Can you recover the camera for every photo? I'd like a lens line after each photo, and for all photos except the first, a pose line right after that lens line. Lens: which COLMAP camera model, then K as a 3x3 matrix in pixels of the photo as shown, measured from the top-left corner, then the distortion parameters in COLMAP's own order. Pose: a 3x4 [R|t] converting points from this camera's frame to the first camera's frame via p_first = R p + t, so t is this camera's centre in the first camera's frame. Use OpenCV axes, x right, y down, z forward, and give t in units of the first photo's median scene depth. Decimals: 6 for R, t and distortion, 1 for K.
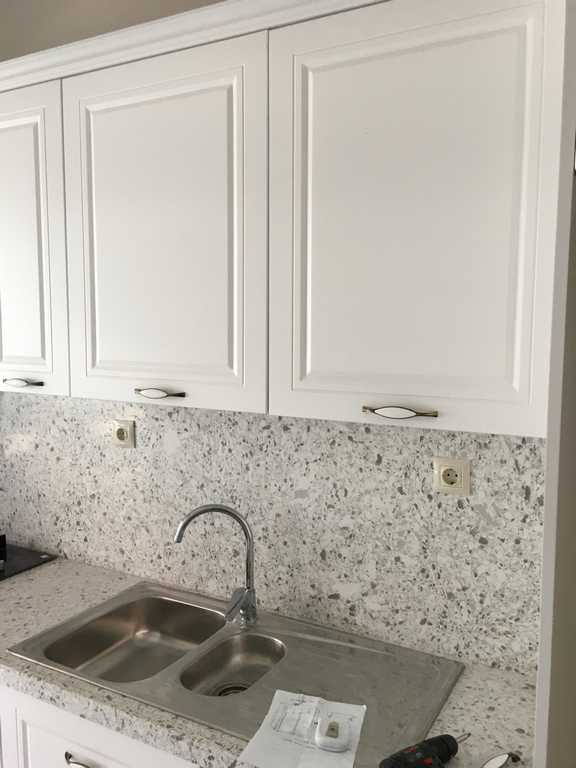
lens RADIAL K [[648.0, 0, 288.0], [0, 648.0, 384.0], [0, 0, 1]] dist [0.077885, -0.106057]
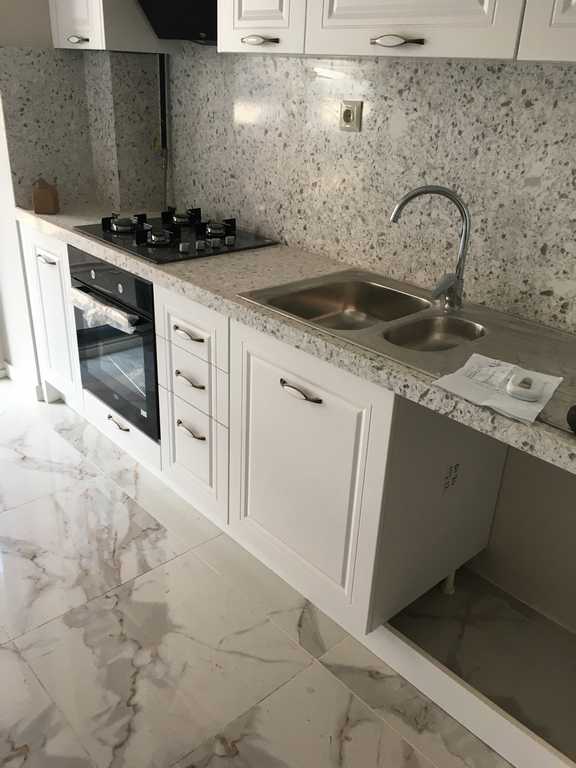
lens RADIAL K [[648.0, 0, 288.0], [0, 648.0, 384.0], [0, 0, 1]] dist [0.077885, -0.106057]
pose [[0.946040, 0.168398, -0.276860, -0.001261], [-0.066276, 0.936859, 0.343368, 0.136440], [0.317201, -0.306491, 0.897467, -0.037673]]
